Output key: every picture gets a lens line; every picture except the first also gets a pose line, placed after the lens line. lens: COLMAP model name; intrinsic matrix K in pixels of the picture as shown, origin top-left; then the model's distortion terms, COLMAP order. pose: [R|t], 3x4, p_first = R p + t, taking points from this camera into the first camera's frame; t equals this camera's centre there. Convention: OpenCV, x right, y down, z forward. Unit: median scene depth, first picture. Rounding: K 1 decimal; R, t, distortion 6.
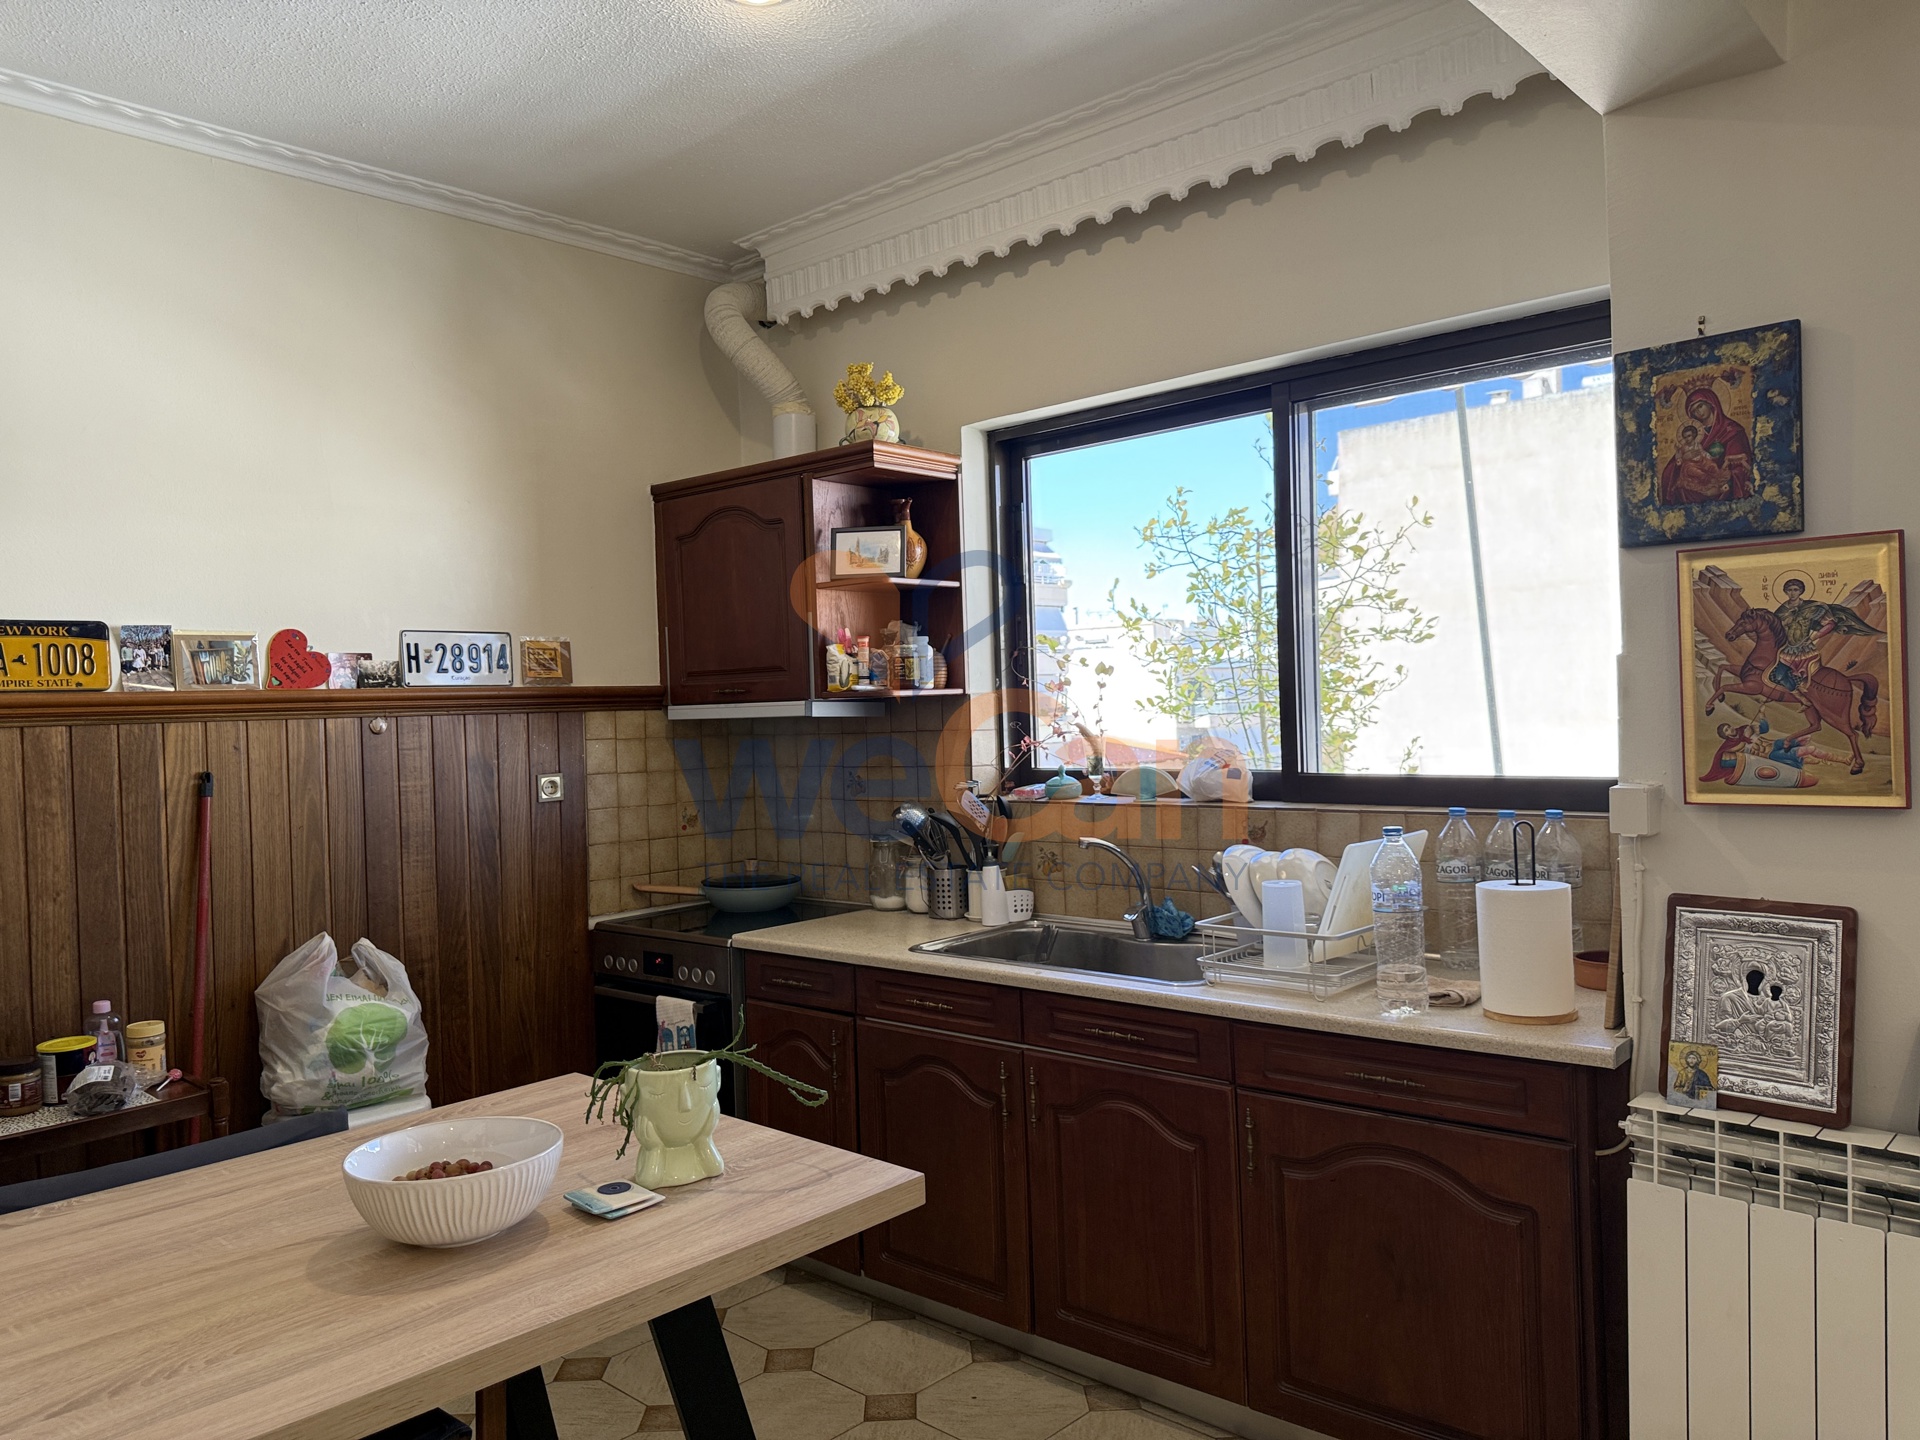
lens RADIAL K [[1348.0, 0, 974.3], [0, 1348.0, 717.0], [0, 0, 1]] dist [0.089930, -0.134023]
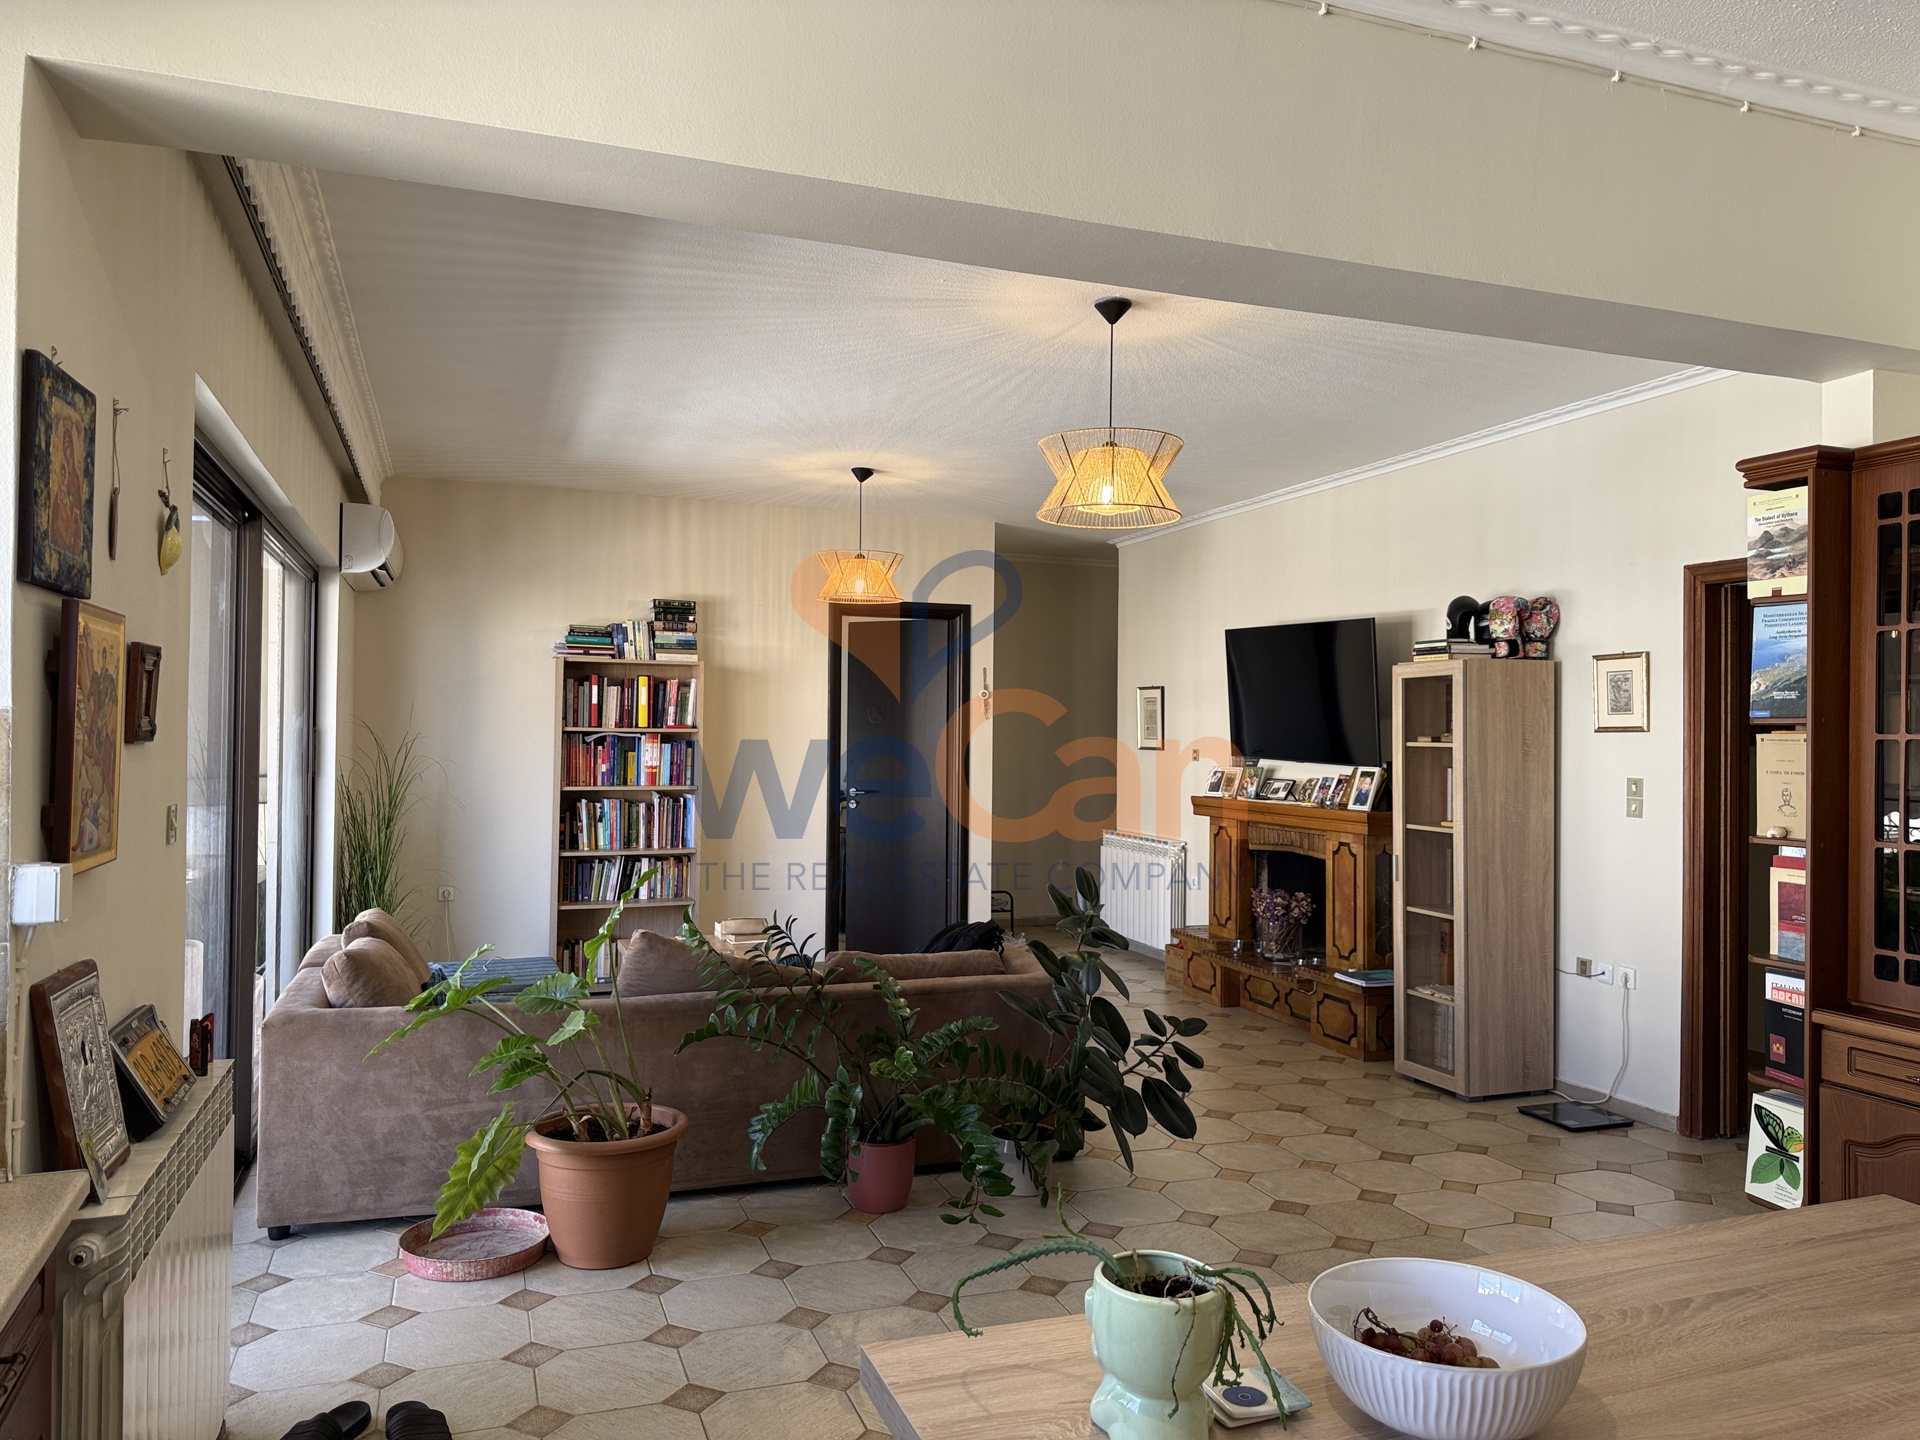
lens RADIAL K [[1348.0, 0, 974.3], [0, 1348.0, 717.0], [0, 0, 1]] dist [0.089930, -0.134023]
pose [[-0.898565, 0.030257, 0.437795, -0.258558], [0.020590, 0.999428, -0.026812, -0.002717], [-0.438356, -0.015078, -0.898675, 0.959752]]
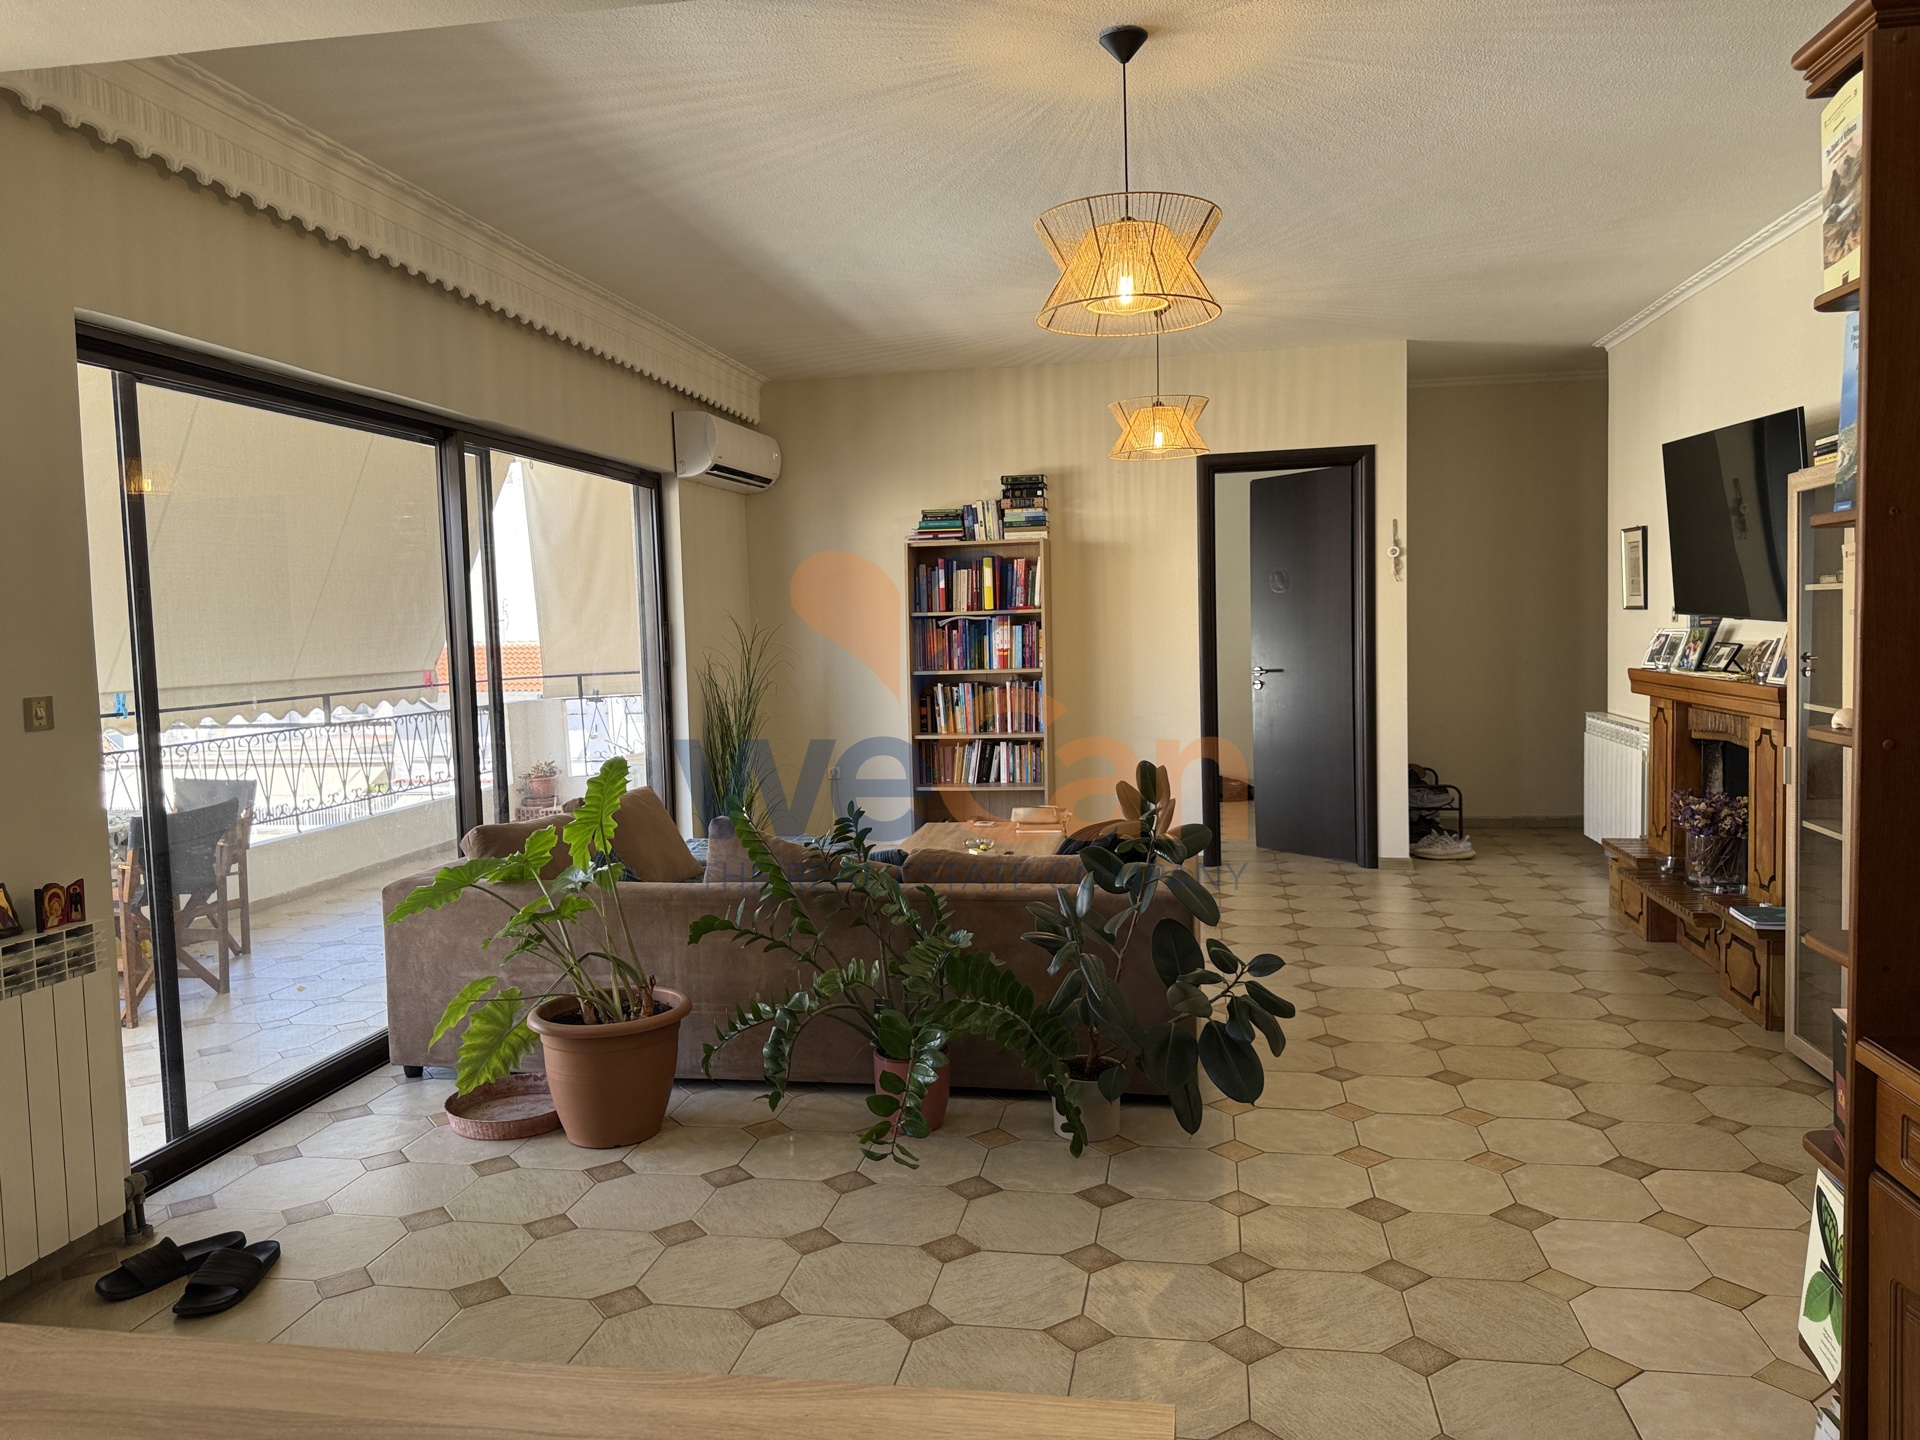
lens RADIAL K [[1348.0, 0, 974.3], [0, 1348.0, 717.0], [0, 0, 1]] dist [0.089930, -0.134023]
pose [[-0.555306, -0.007195, 0.831615, -0.596113], [0.050243, 0.997846, 0.042183, 0.023414], [-0.830127, 0.065208, -0.553749, 0.427003]]
